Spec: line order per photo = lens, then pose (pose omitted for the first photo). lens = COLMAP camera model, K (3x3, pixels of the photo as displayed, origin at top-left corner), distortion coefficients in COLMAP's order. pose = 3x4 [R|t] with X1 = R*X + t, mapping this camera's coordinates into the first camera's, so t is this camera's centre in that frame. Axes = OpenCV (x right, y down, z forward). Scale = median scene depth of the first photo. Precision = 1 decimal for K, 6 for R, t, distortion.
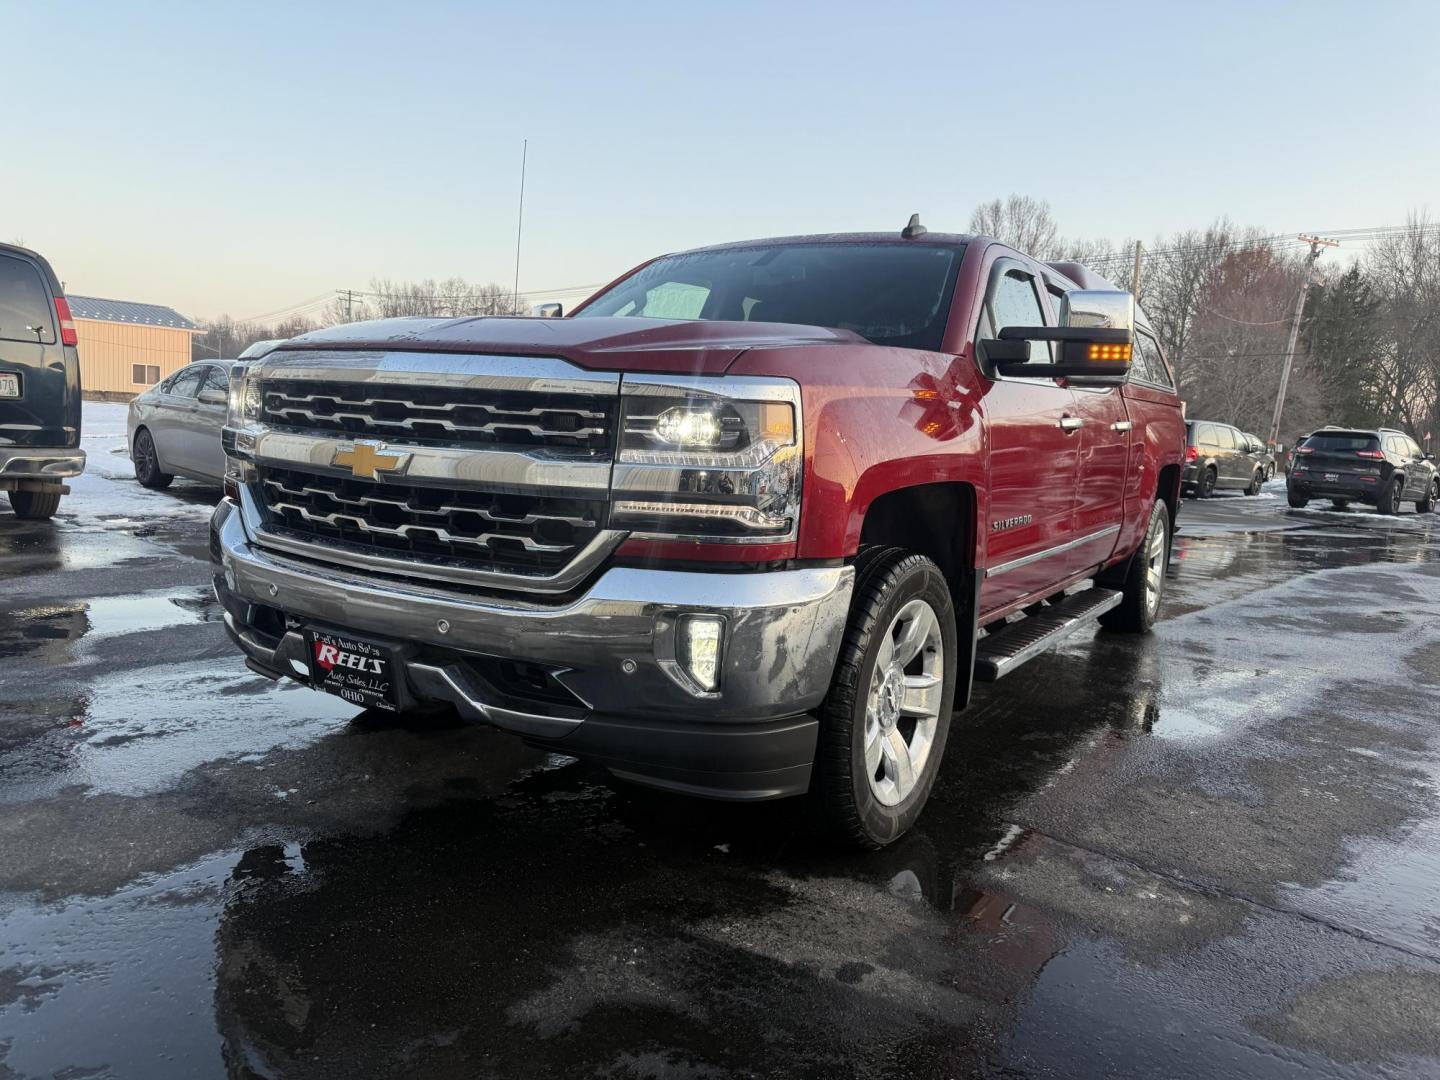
lens RADIAL K [[1024.3, 0, 714.1], [0, 1024.3, 549.7], [0, 0, 1]] dist [0.050592, -0.064818]
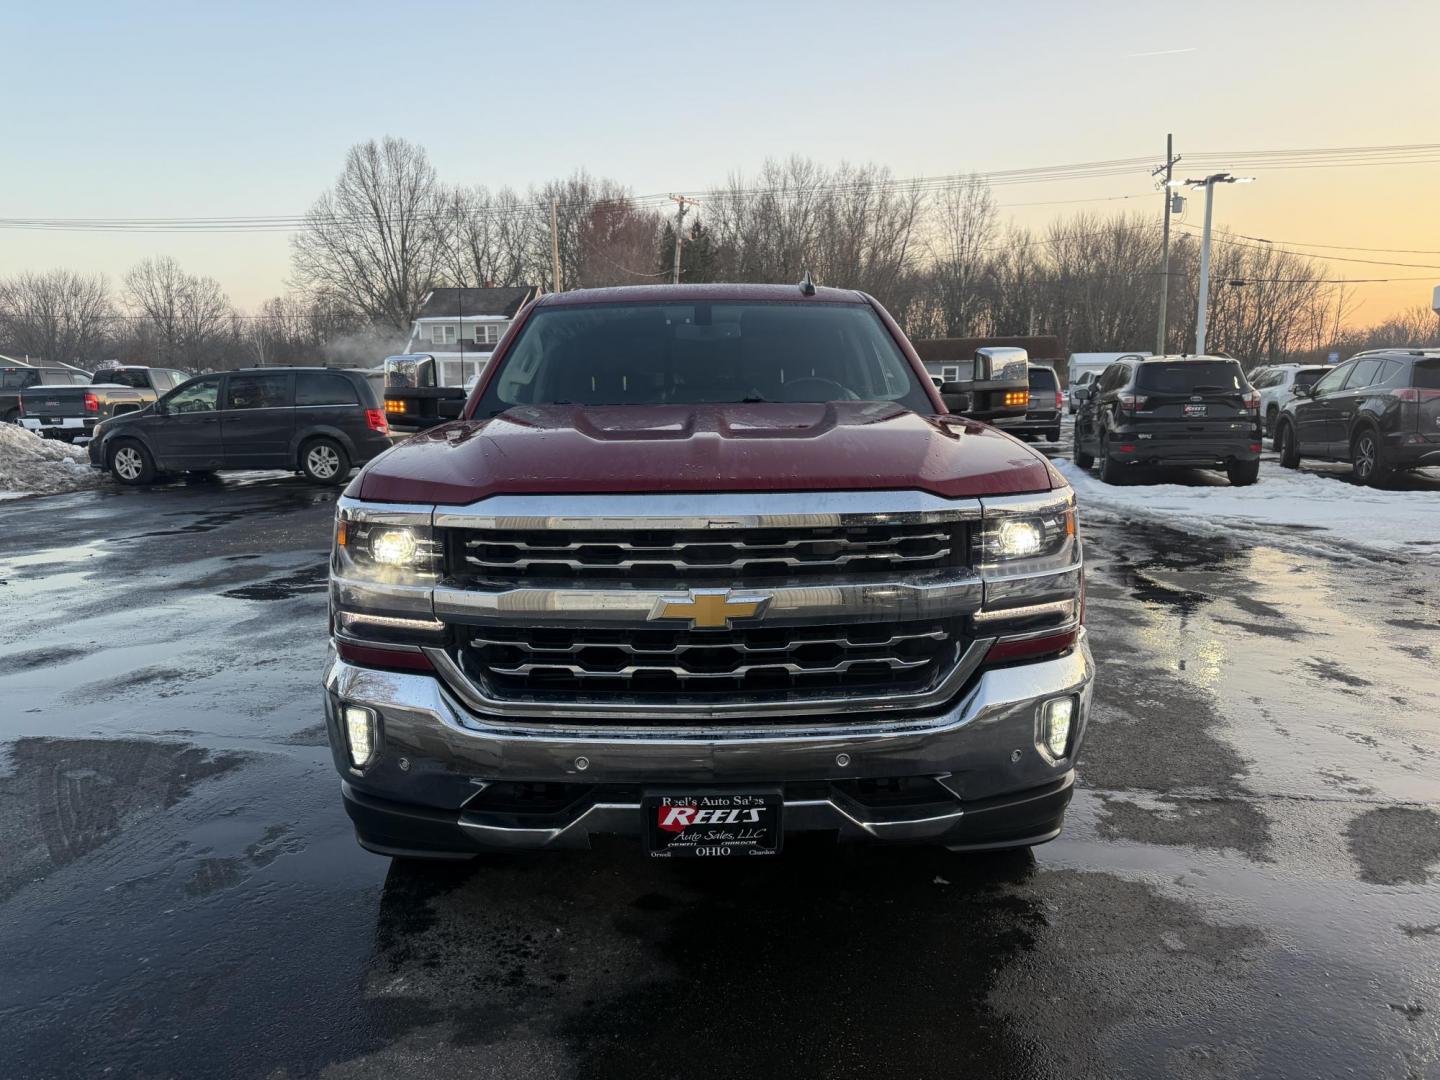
lens RADIAL K [[1024.3, 0, 720.3], [0, 1024.3, 536.8], [0, 0, 1]] dist [0.050592, -0.064818]
pose [[0.837370, -0.144903, 0.527081, -0.769994], [0.122946, 0.989446, 0.076691, -0.211270], [-0.532630, 0.000584, 0.846348, 0.172991]]
